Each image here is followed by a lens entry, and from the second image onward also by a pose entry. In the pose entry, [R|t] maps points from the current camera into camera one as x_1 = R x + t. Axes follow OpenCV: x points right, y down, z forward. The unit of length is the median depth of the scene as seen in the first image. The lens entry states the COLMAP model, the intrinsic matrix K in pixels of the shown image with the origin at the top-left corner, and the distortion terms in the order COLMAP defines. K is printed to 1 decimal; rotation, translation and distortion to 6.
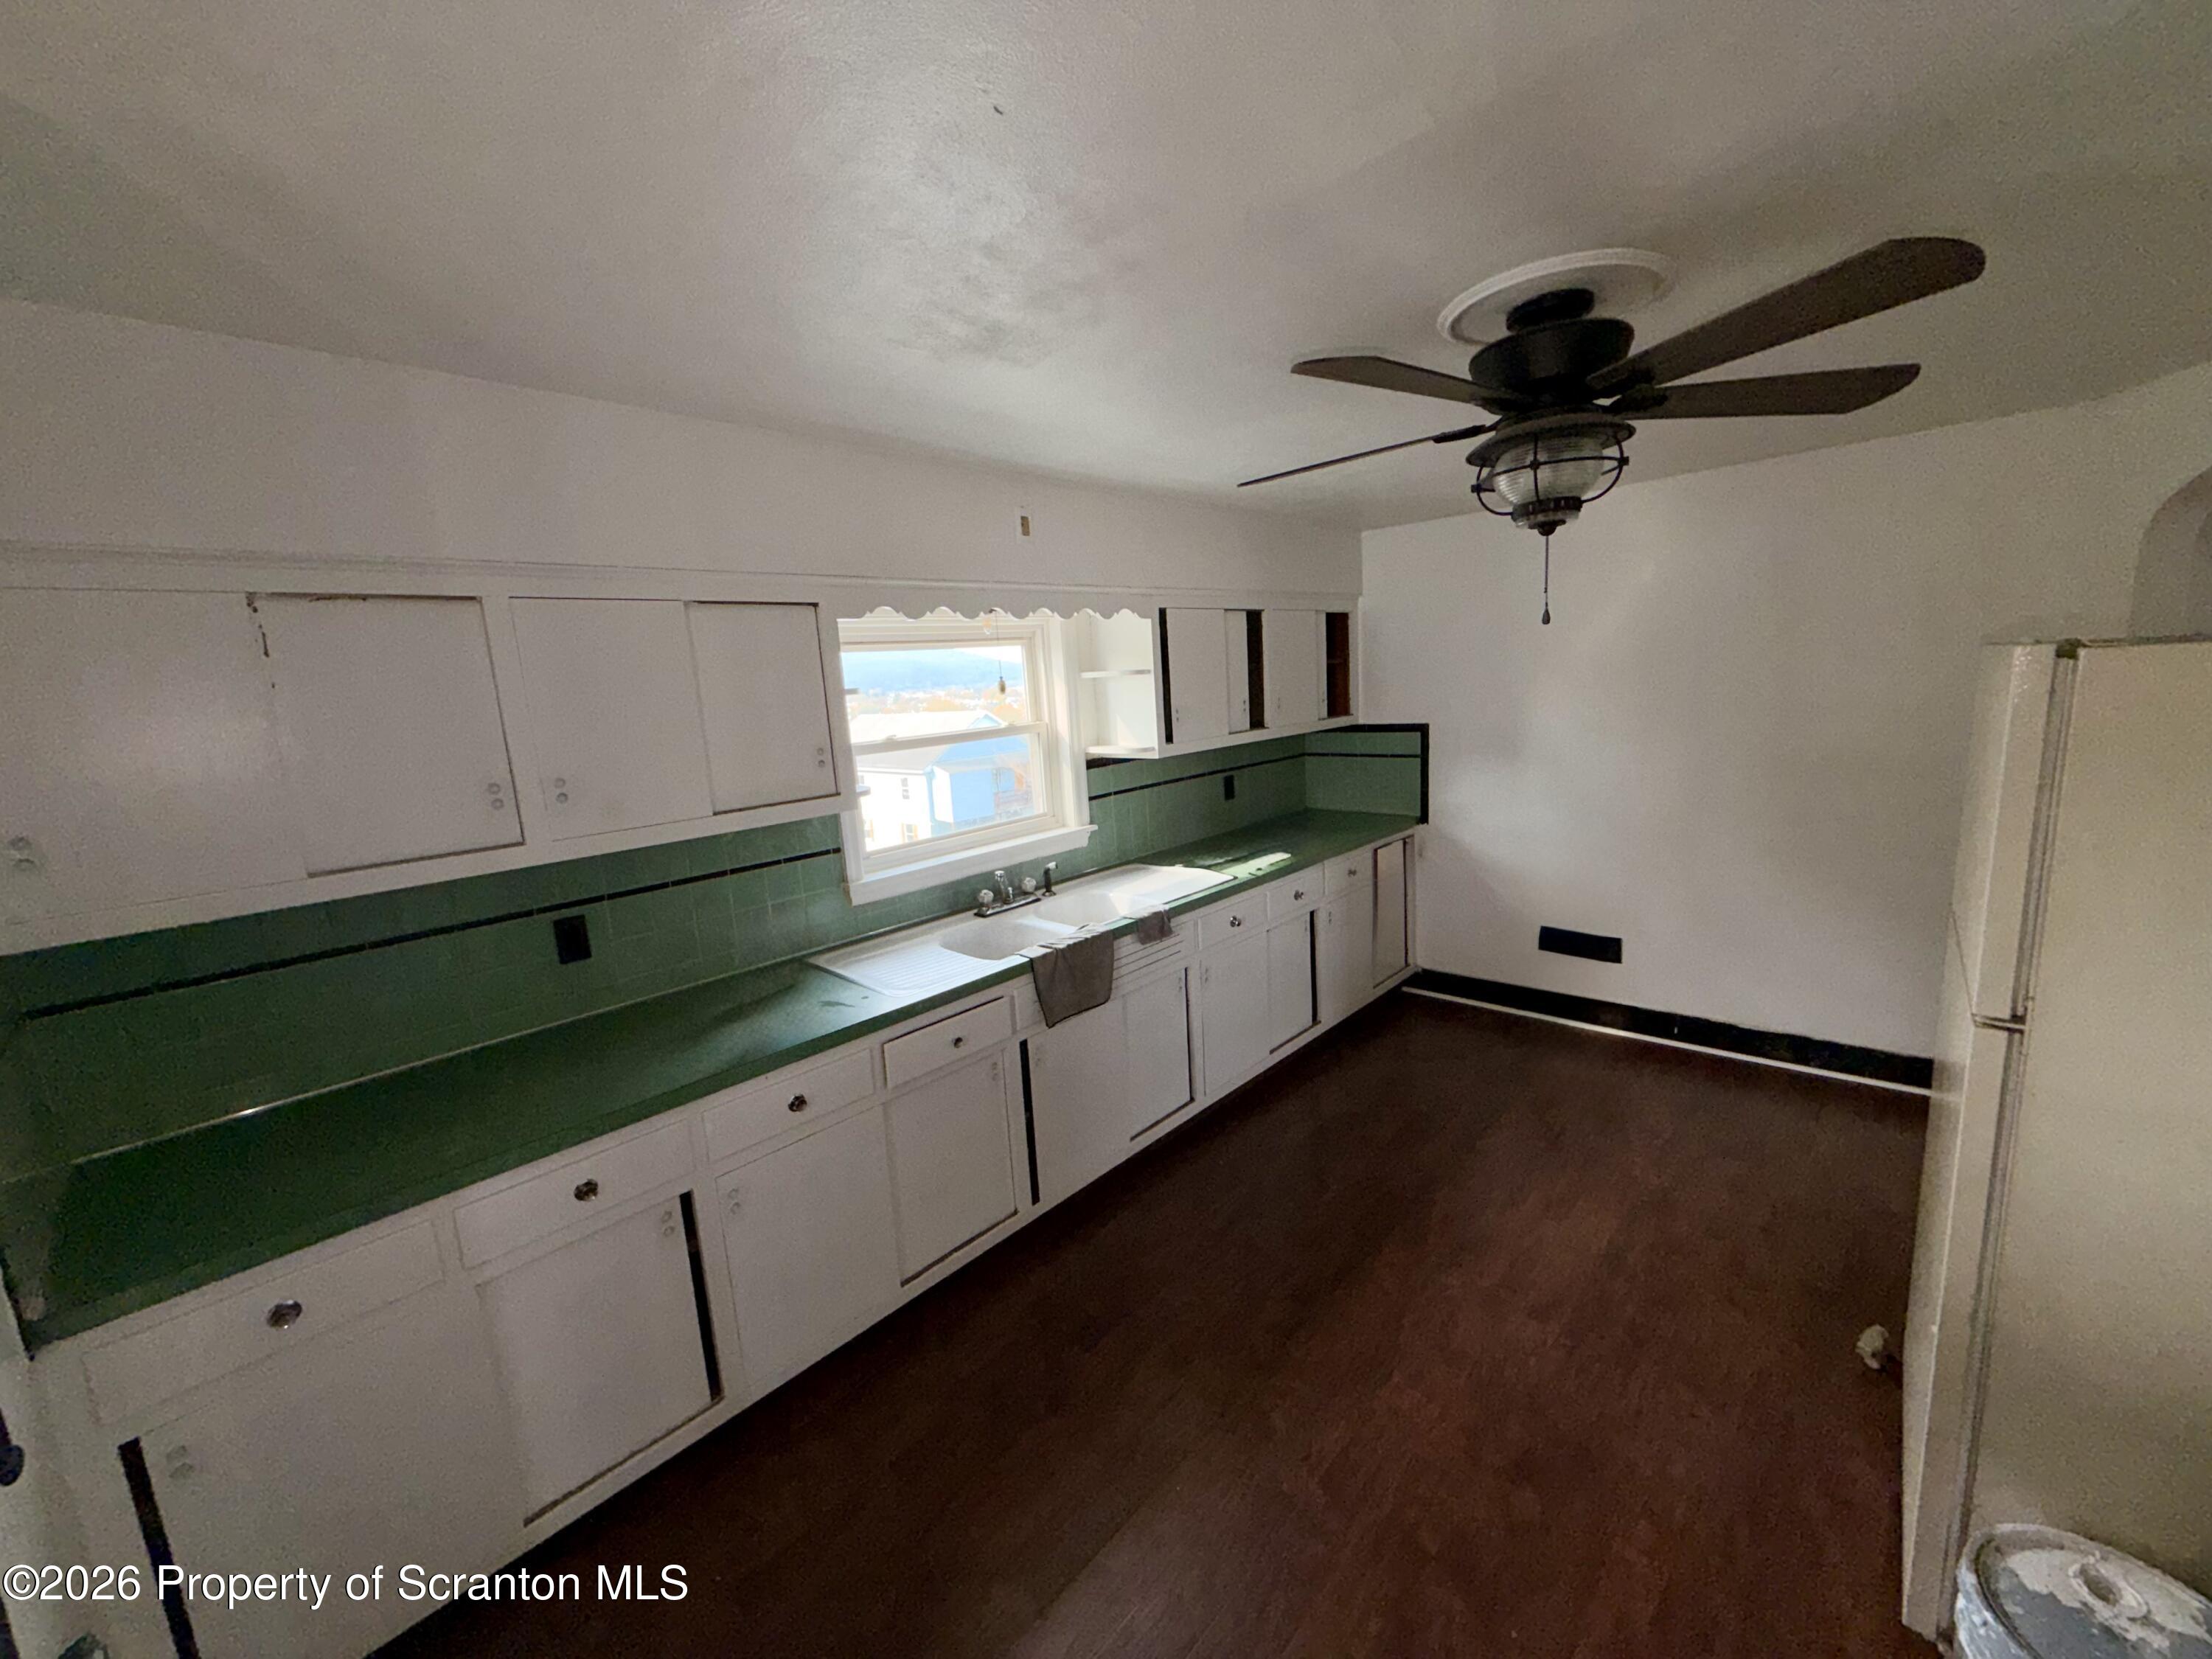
lens RADIAL K [[883.7, 0, 1099.3], [0, 883.7, 830.9], [0, 0, 1]] dist [-0.001025, -0.000429]
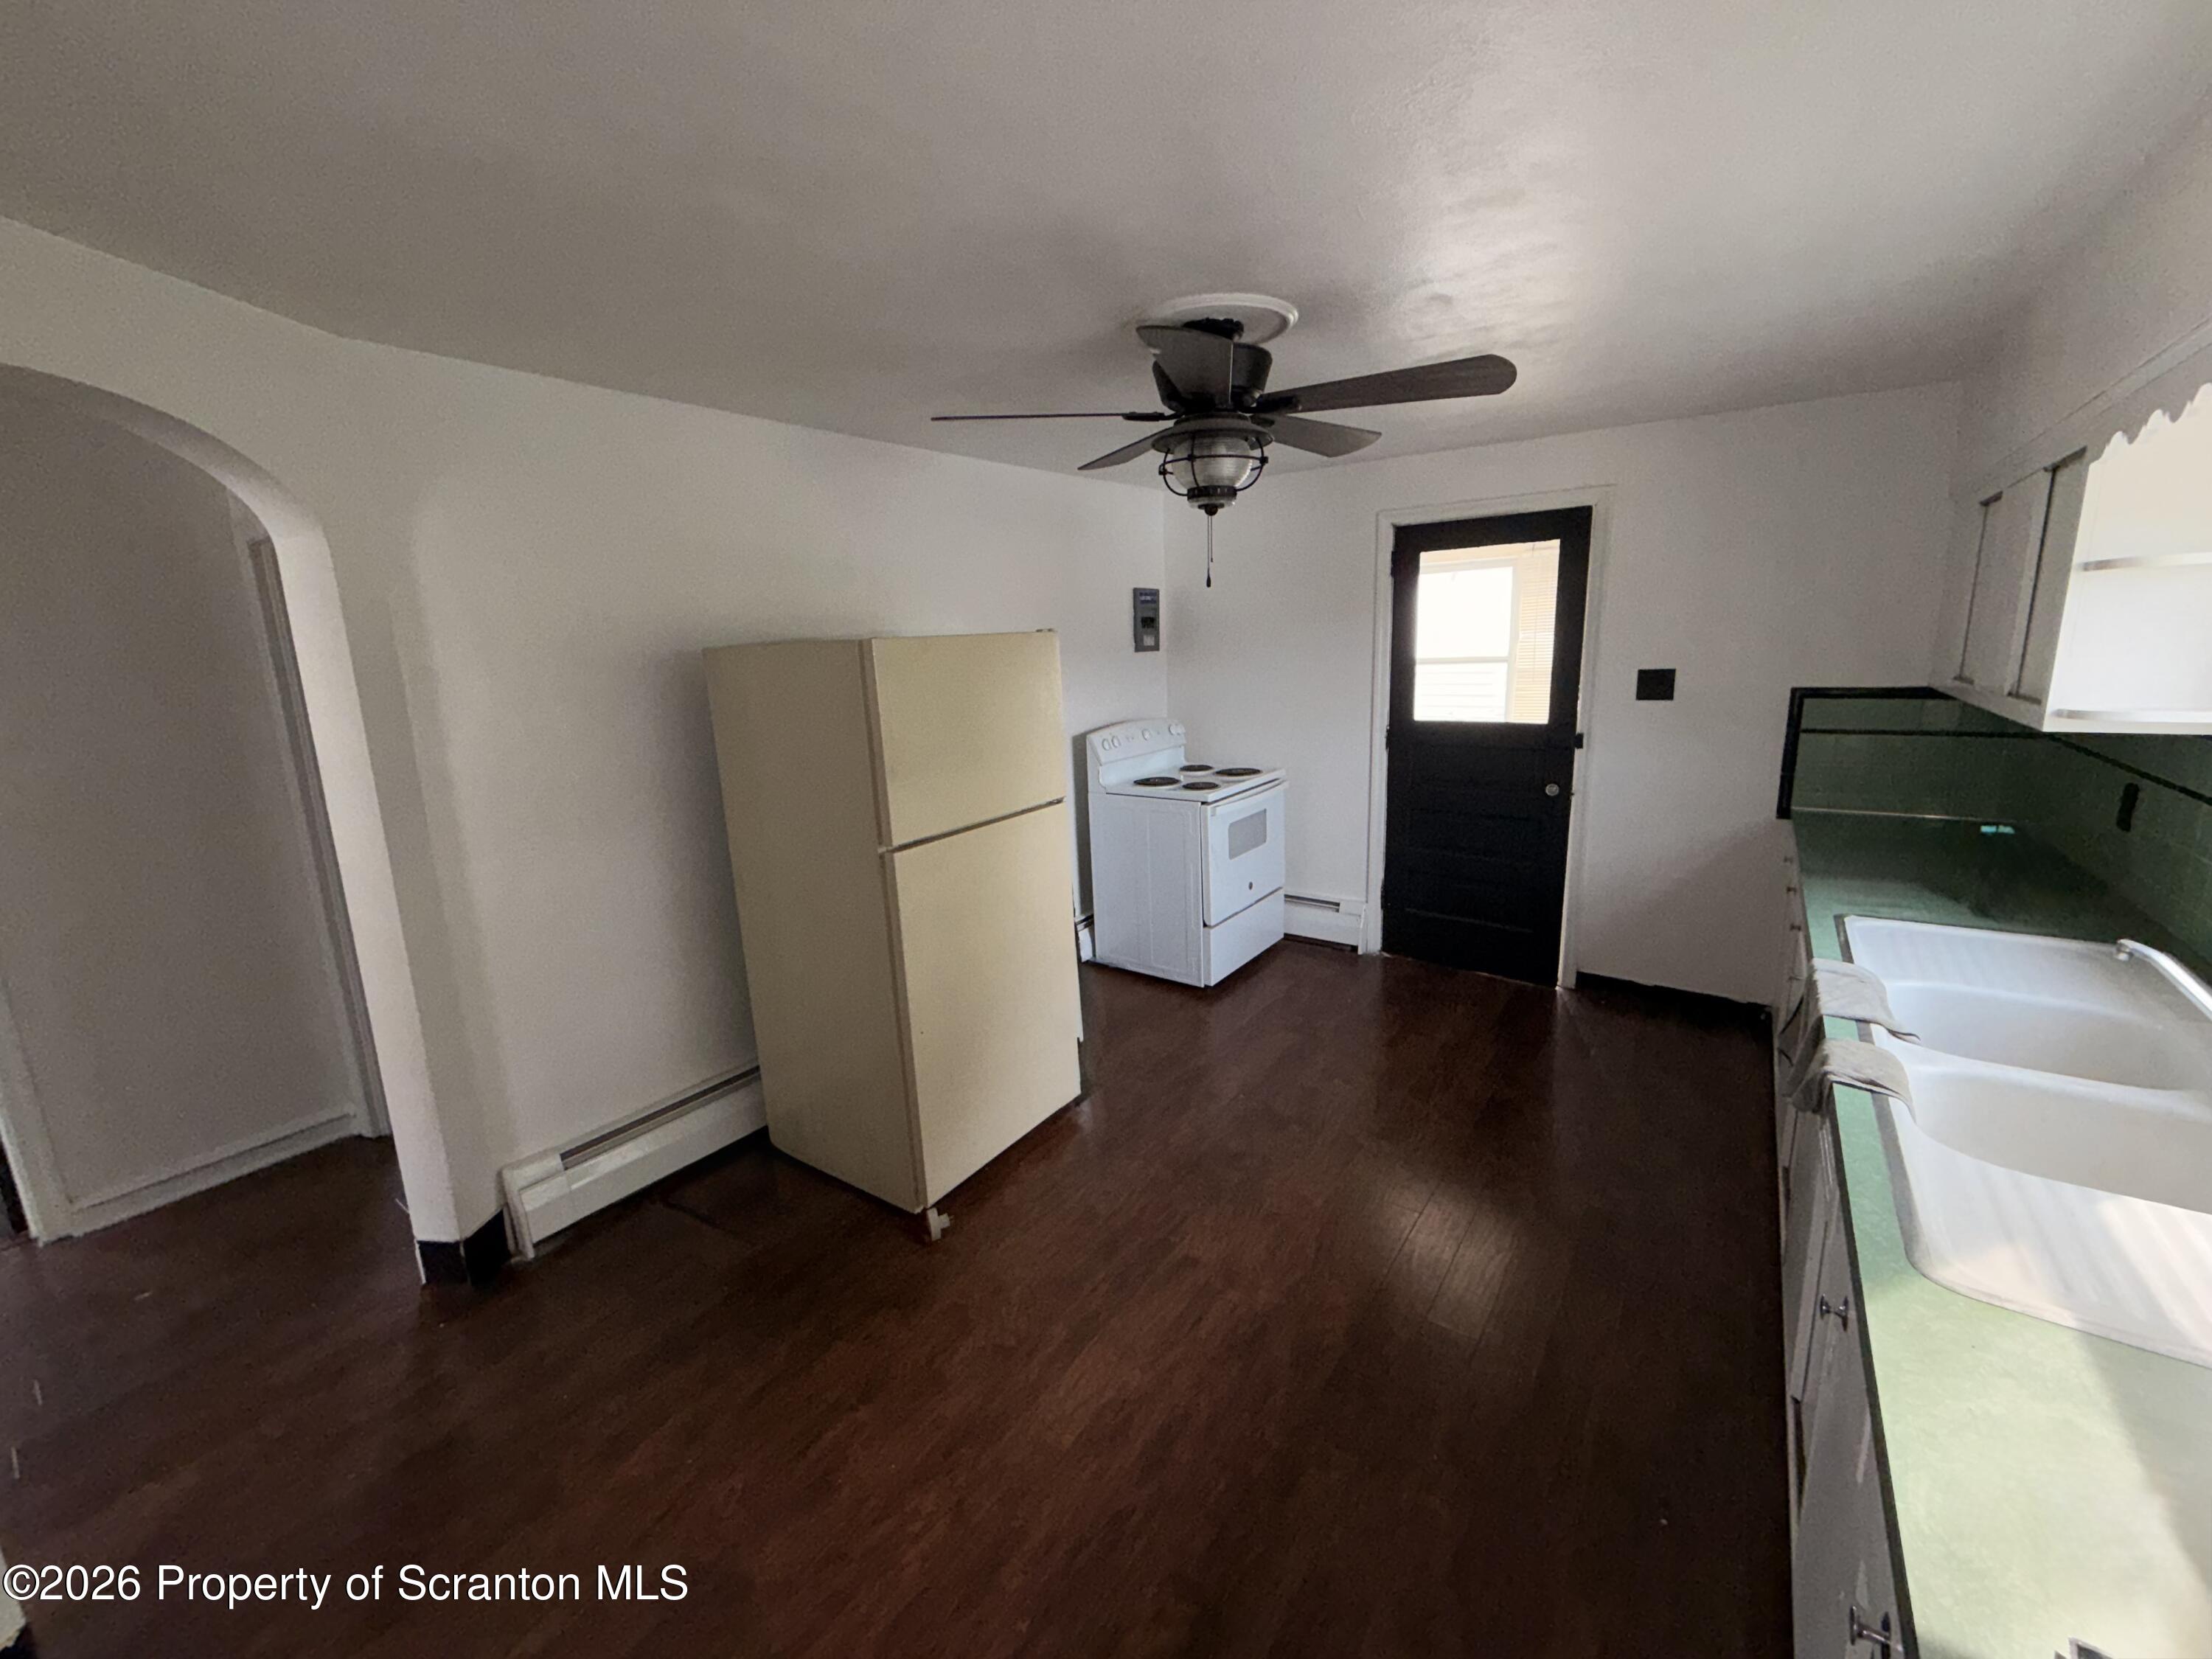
lens RADIAL K [[892.9, 0, 1092.0], [0, 892.9, 802.7], [0, 0, 1]] dist [0.001568, 0.000452]
pose [[-0.989401, 0.111841, -0.092616, 0.523007], [0.073153, 0.934850, 0.347425, -0.254412], [0.125438, 0.336967, -0.933123, 1.438768]]
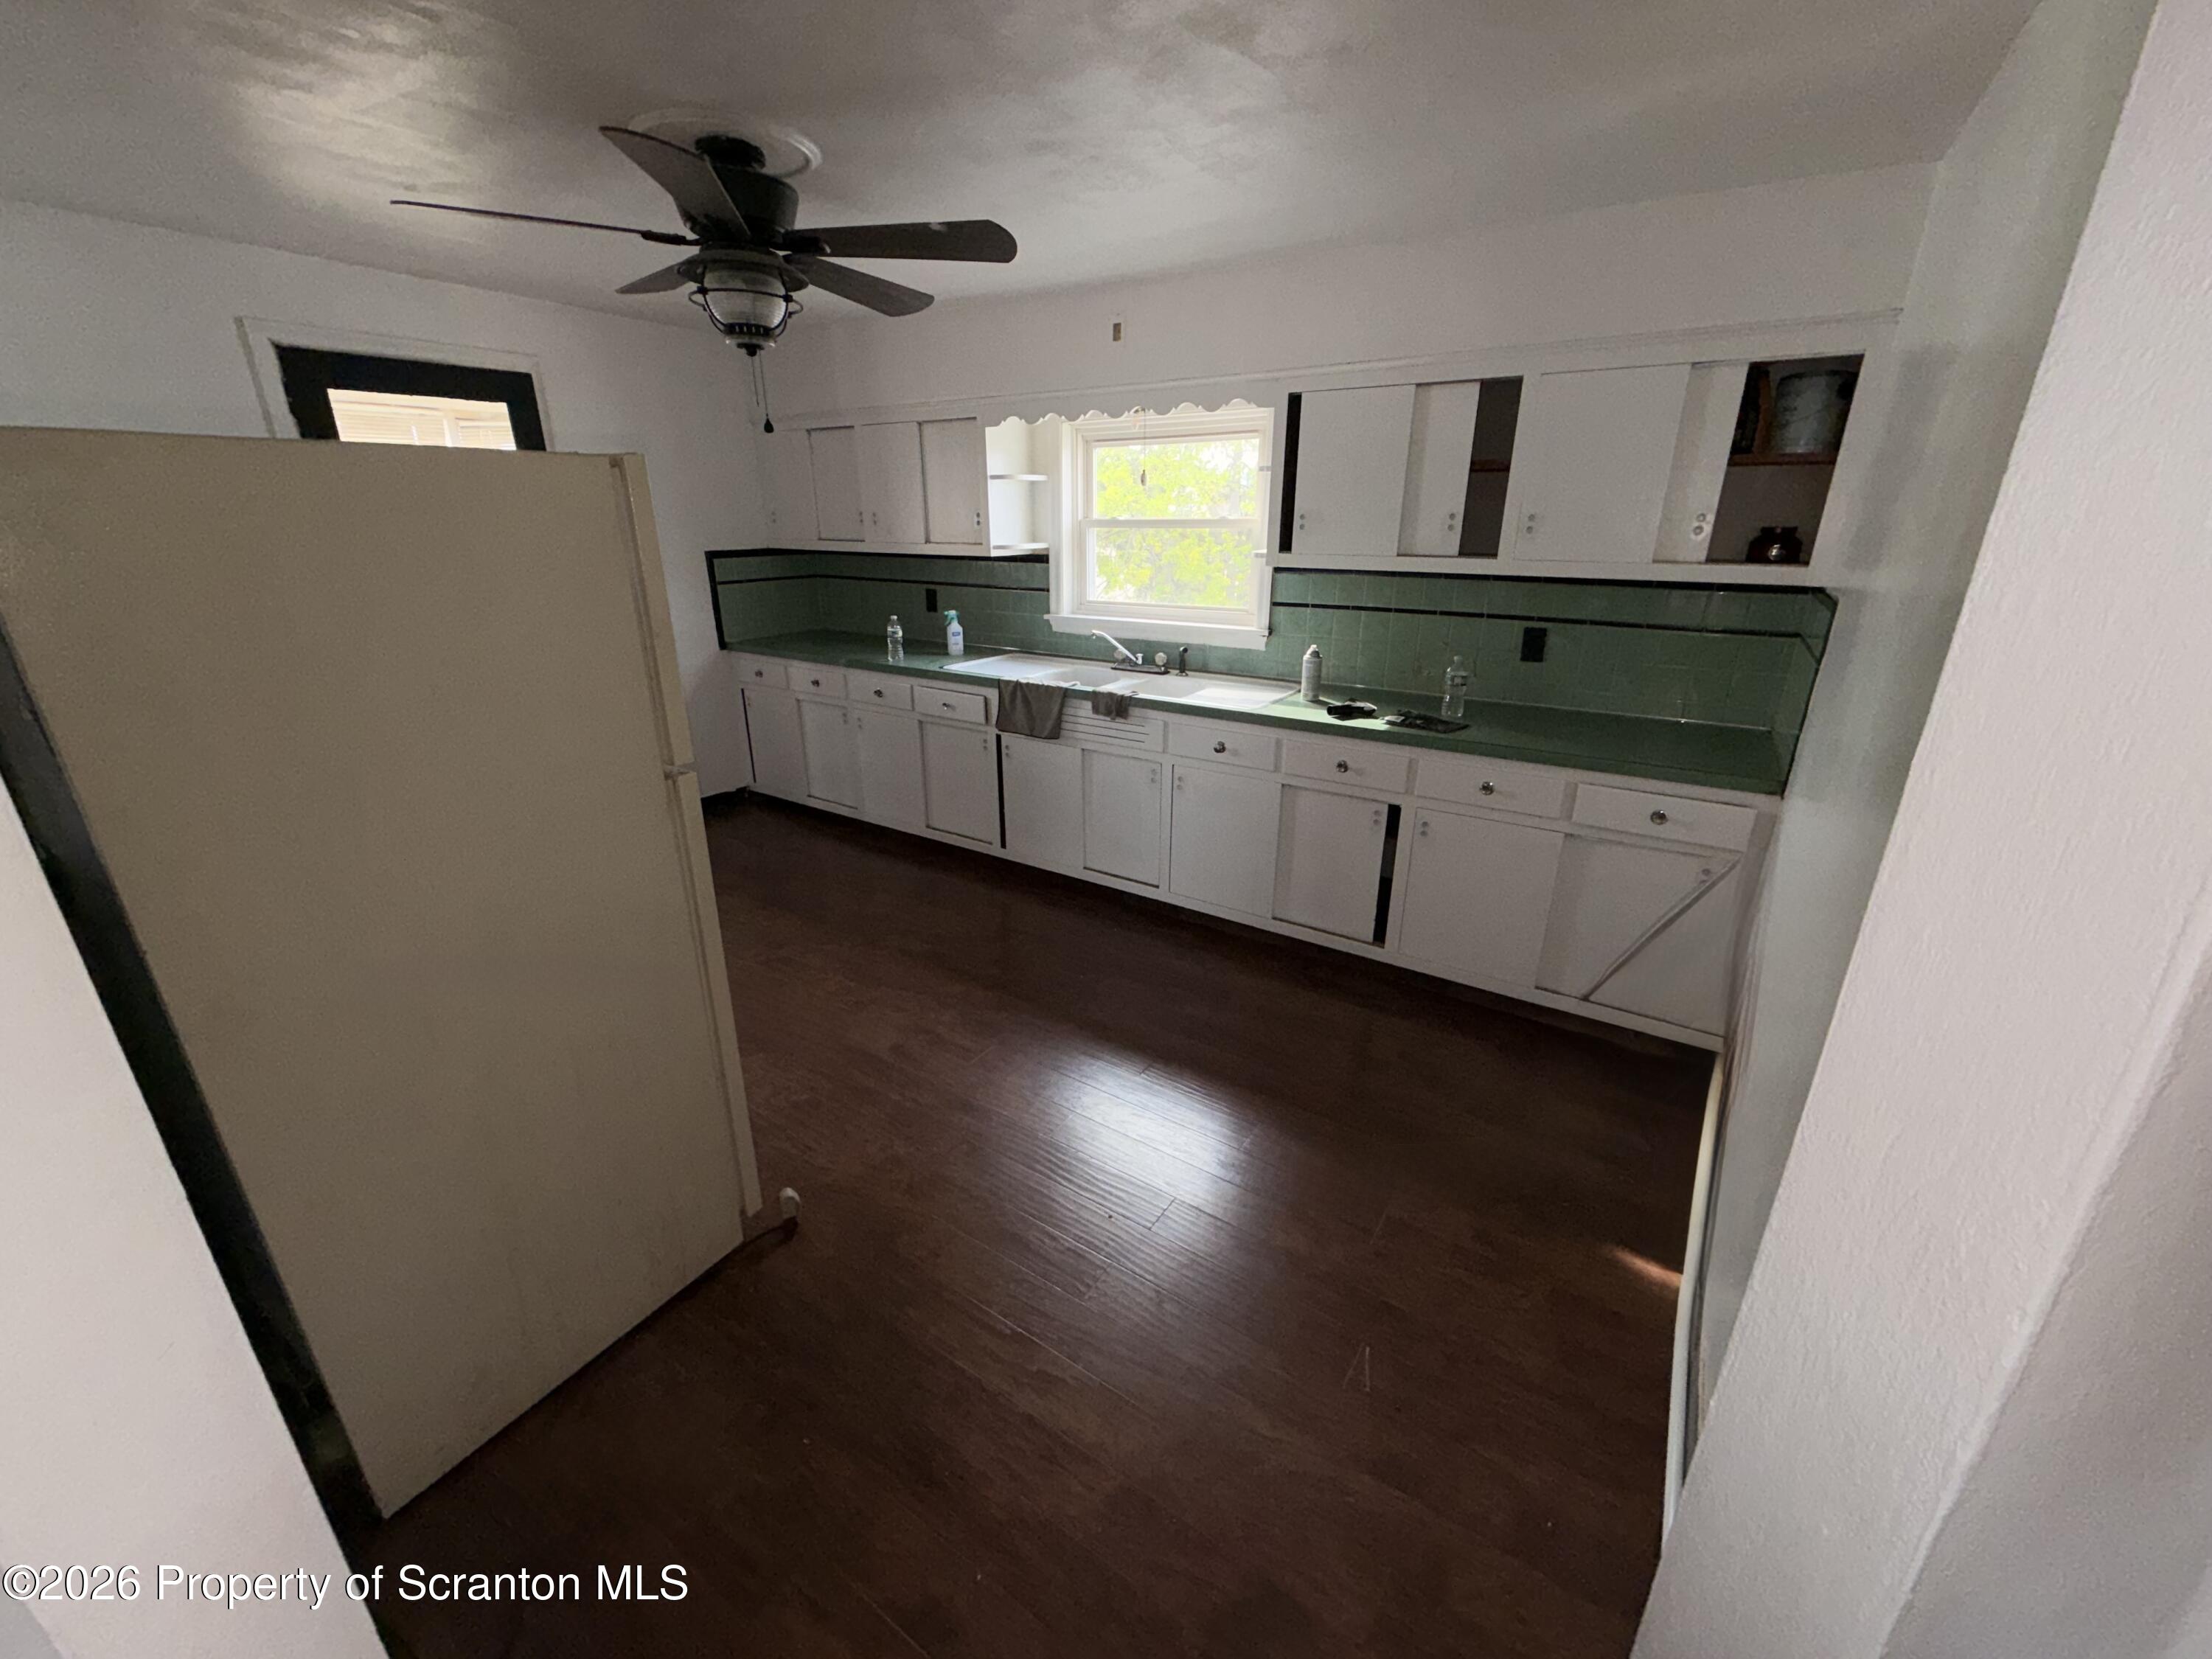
lens RADIAL K [[883.7, 0, 1099.3], [0, 883.7, 830.9], [0, 0, 1]] dist [-0.001025, -0.000429]
pose [[0.160116, 0.395439, -0.904429, 1.221507], [-0.181090, 0.912467, 0.366894, -0.168691], [0.970345, 0.105038, 0.217710, 0.793510]]
